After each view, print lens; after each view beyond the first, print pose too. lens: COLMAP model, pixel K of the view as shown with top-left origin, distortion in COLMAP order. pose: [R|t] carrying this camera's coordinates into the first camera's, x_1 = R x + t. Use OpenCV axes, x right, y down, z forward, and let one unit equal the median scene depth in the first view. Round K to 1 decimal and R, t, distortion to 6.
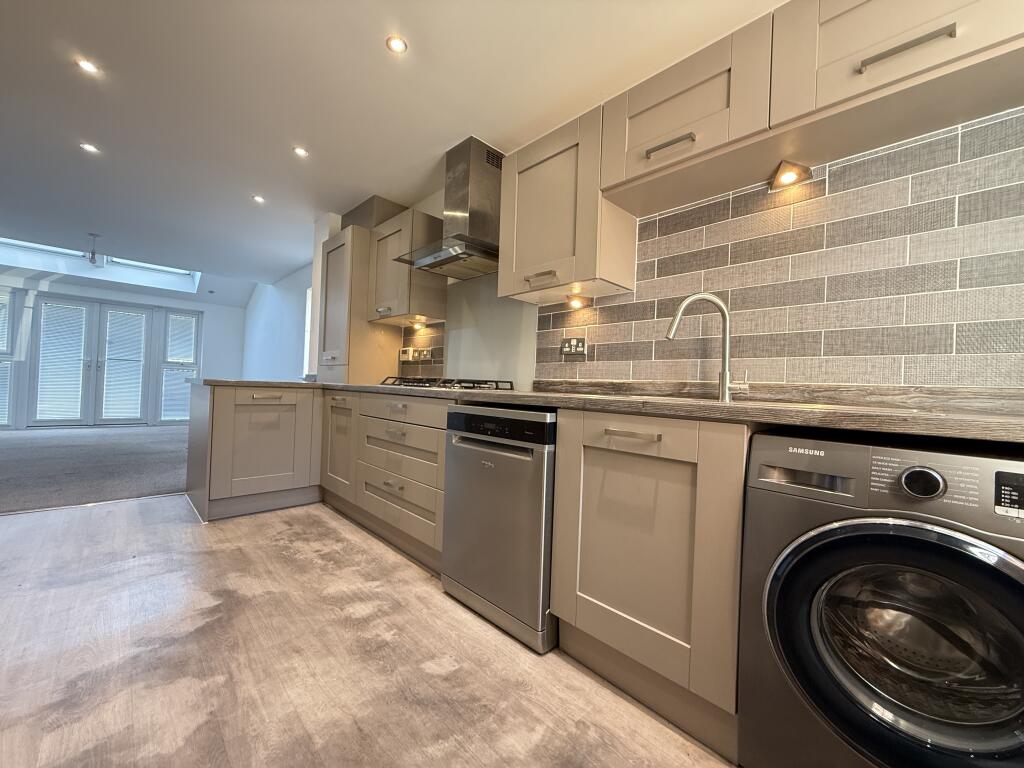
lens RADIAL K [[411.2, 0, 511.0], [0, 411.2, 383.4], [0, 0, 1]] dist [0.002350, -0.000237]
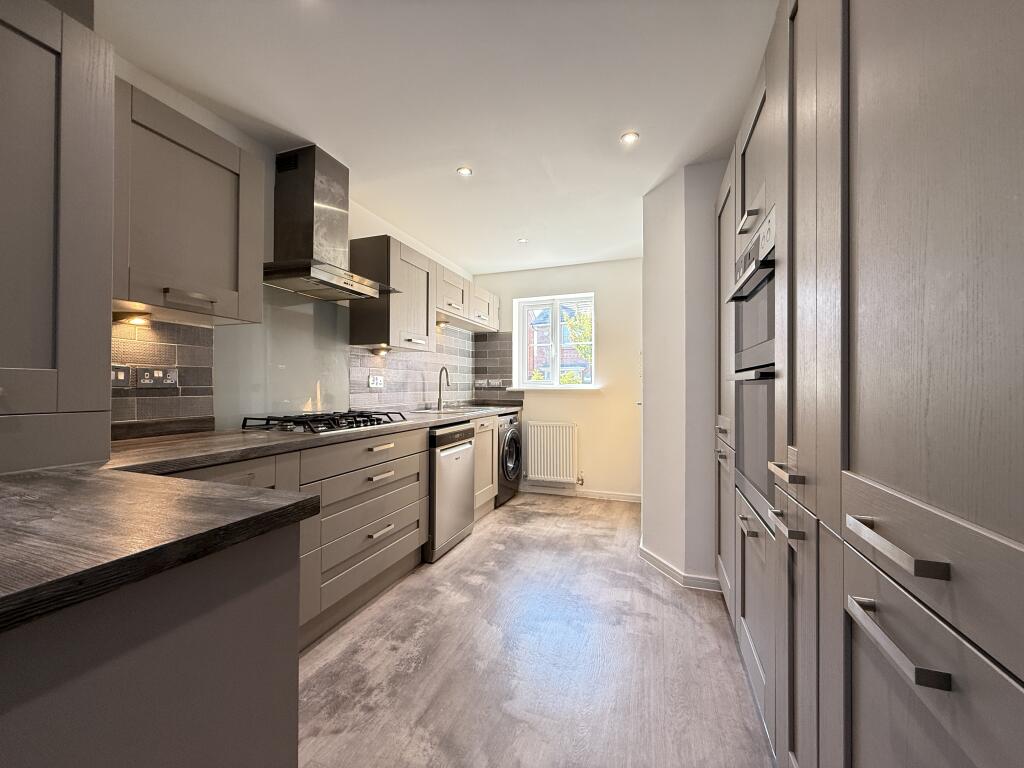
lens RADIAL K [[411.2, 0, 511.0], [0, 411.2, 383.7], [0, 0, 1]] dist [0.002350, -0.000237]
pose [[-0.448990, -0.033359, 0.892914, -1.311982], [-0.029298, 0.999315, 0.022602, -0.127675], [-0.893056, -0.016012, -0.449660, 1.215156]]
